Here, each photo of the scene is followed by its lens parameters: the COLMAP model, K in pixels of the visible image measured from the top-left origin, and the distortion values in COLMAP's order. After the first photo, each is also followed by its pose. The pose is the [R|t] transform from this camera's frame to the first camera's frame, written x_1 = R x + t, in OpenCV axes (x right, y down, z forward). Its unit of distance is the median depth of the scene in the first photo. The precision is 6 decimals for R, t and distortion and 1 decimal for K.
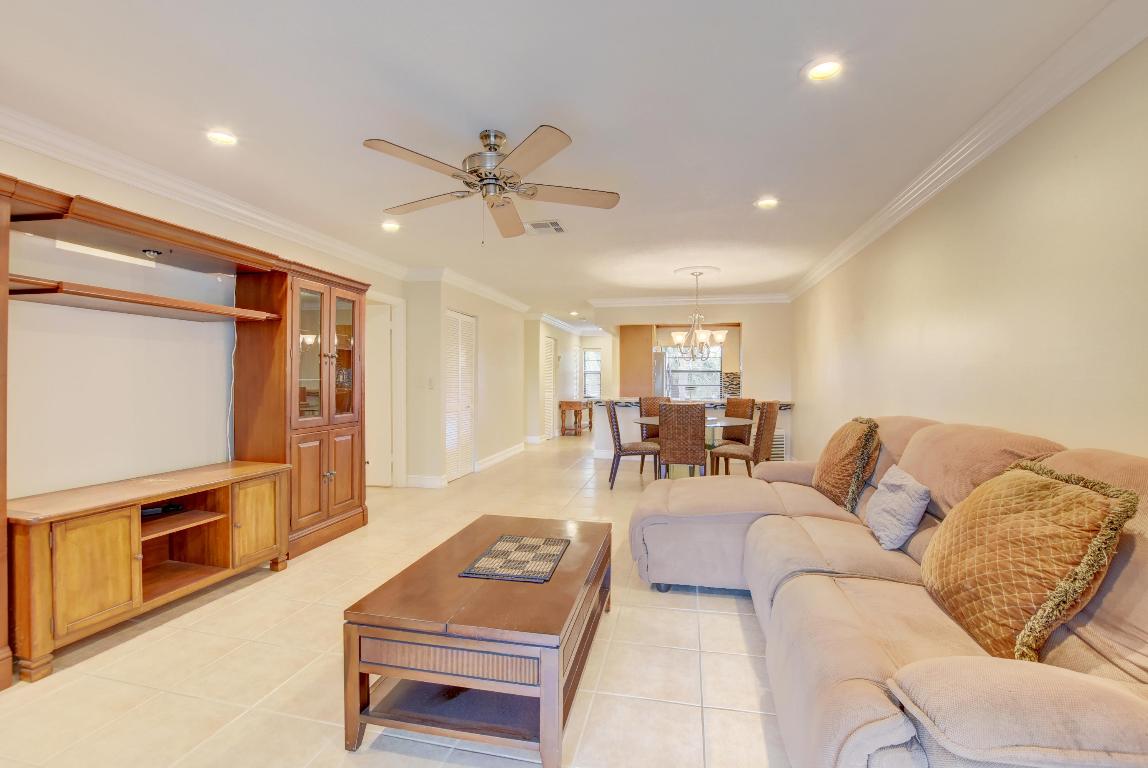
lens RADIAL K [[509.1, 0, 574.0], [0, 509.1, 384.0], [0, 0, 1]] dist [-0.034620, 0.006297]
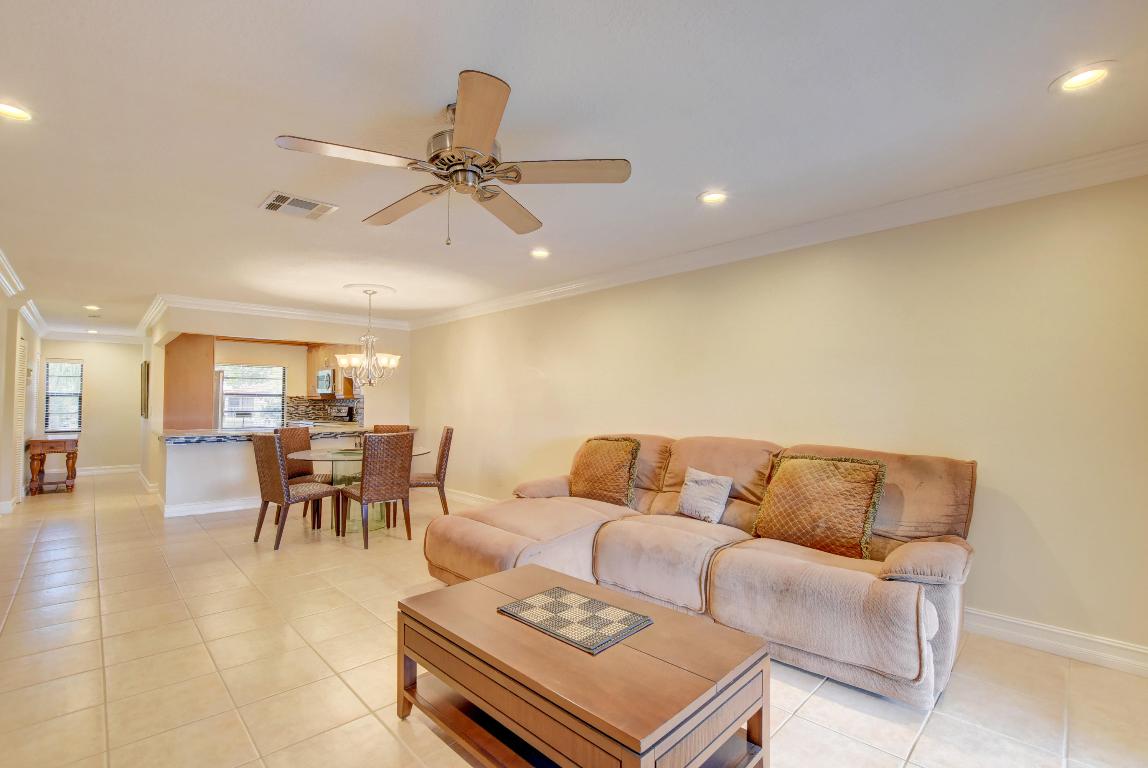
lens RADIAL K [[509.1, 0, 574.0], [0, 509.1, 384.0], [0, 0, 1]] dist [-0.034620, 0.006297]
pose [[0.546049, 0.027410, 0.837305, -0.180422], [0.008967, 0.999216, -0.038559, -0.006358], [-0.837705, 0.028563, 0.545375, 0.106569]]
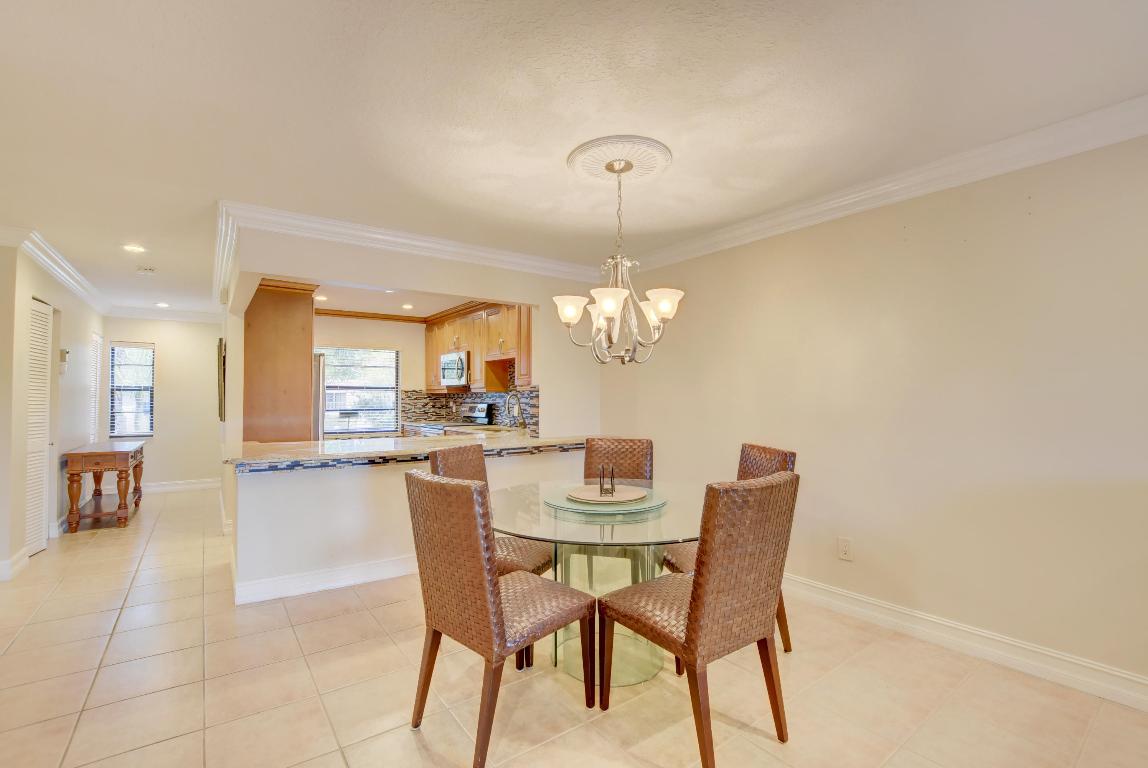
lens RADIAL K [[509.1, 0, 574.0], [0, 509.1, 384.0], [0, 0, 1]] dist [-0.034620, 0.006297]
pose [[0.657318, 0.016296, 0.753437, -0.064067], [0.009559, 0.999505, -0.029958, -0.008975], [-0.753553, 0.026894, 0.656837, 0.415925]]
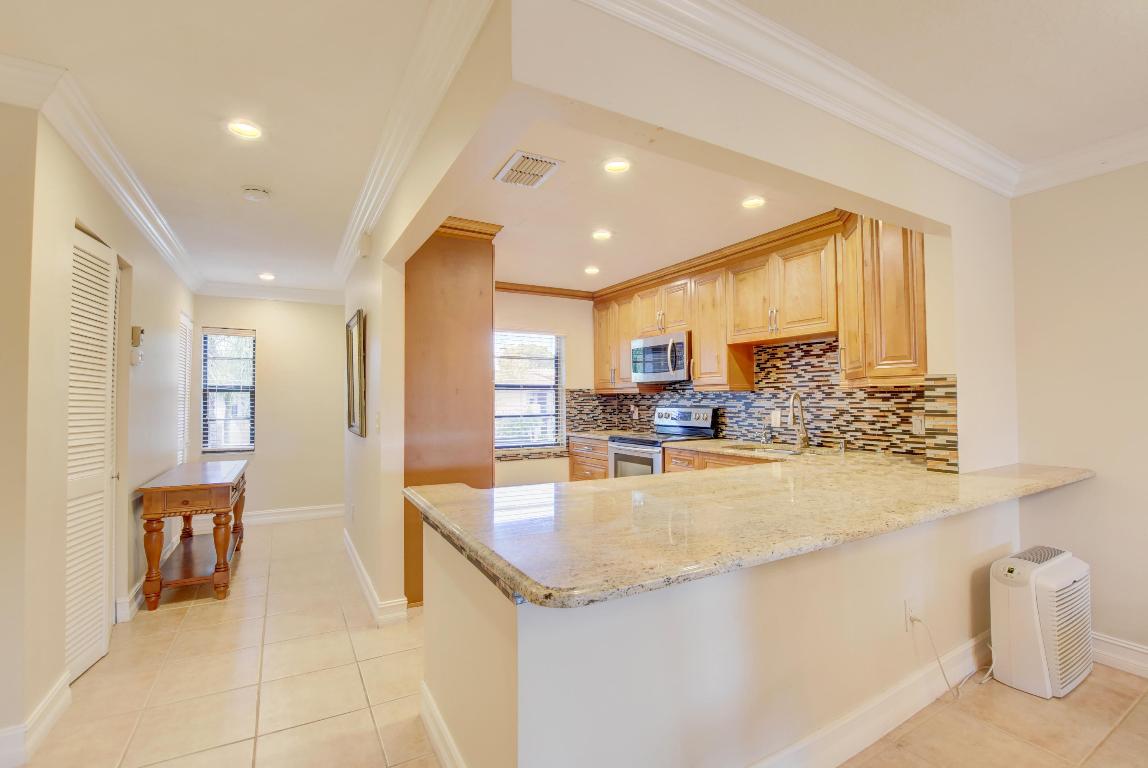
lens RADIAL K [[509.1, 0, 574.0], [0, 509.1, 384.0], [0, 0, 1]] dist [-0.034620, 0.006297]
pose [[0.737299, 0.013732, 0.675427, -0.038901], [0.012492, 0.999345, -0.033954, -0.011553], [-0.675451, 0.033471, 0.736644, 0.669246]]
